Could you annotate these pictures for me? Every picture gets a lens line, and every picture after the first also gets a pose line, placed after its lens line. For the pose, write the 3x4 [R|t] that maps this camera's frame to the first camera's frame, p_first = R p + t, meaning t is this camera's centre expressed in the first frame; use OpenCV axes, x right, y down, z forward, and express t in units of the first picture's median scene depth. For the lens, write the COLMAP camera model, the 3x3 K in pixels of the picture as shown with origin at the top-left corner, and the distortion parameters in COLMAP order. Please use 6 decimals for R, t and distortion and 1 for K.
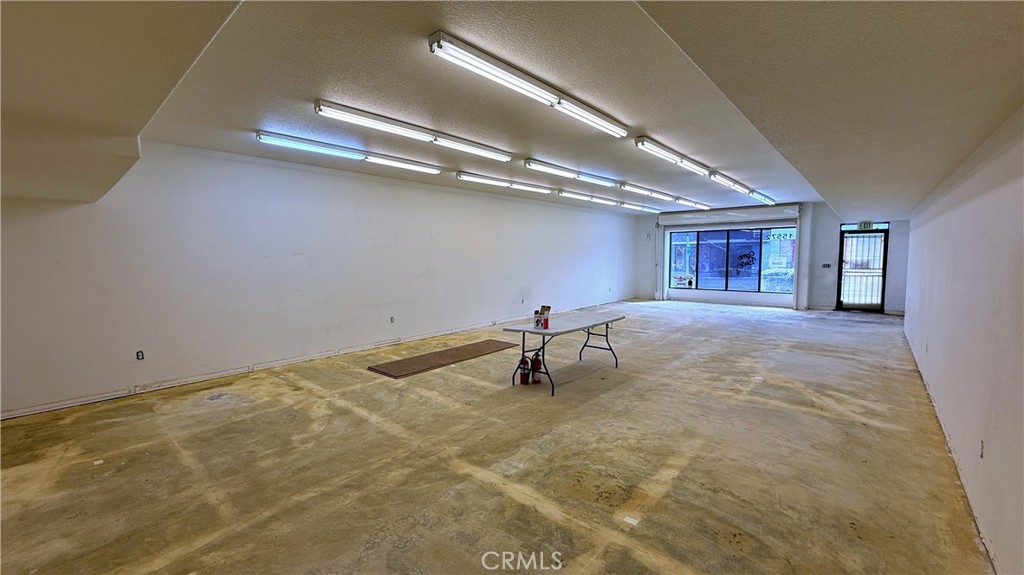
lens RADIAL K [[413.6, 0, 512.0], [0, 413.6, 287.5], [0, 0, 1]] dist [-0.000724, -0.000064]
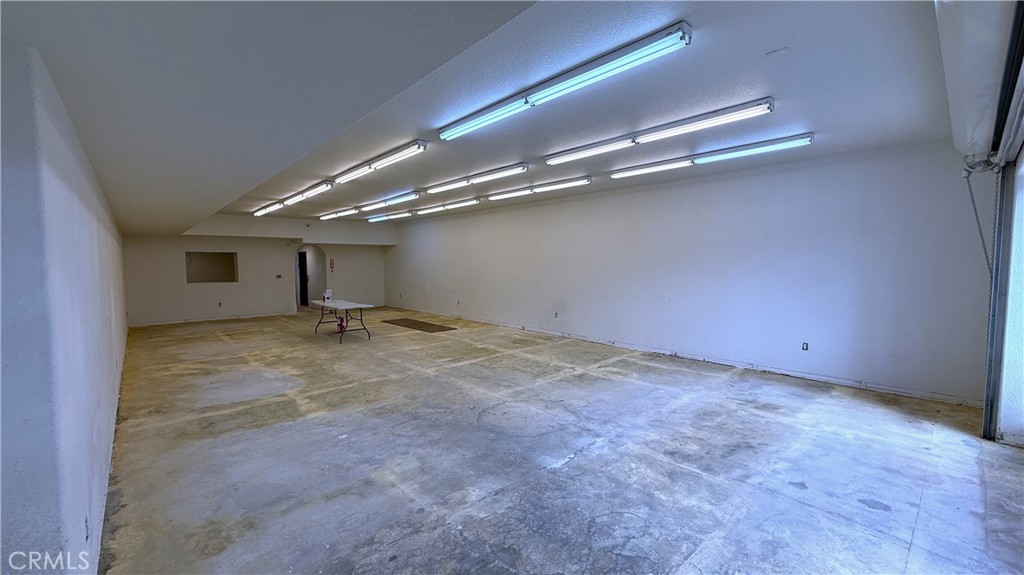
lens RADIAL K [[413.6, 0, 512.0], [0, 413.6, 287.5], [0, 0, 1]] dist [-0.000724, -0.000064]
pose [[-0.110340, 0.062380, -0.991934, 1.110075], [-0.083517, 0.993917, 0.071795, -0.099339], [0.990379, 0.090766, -0.104459, 1.203138]]
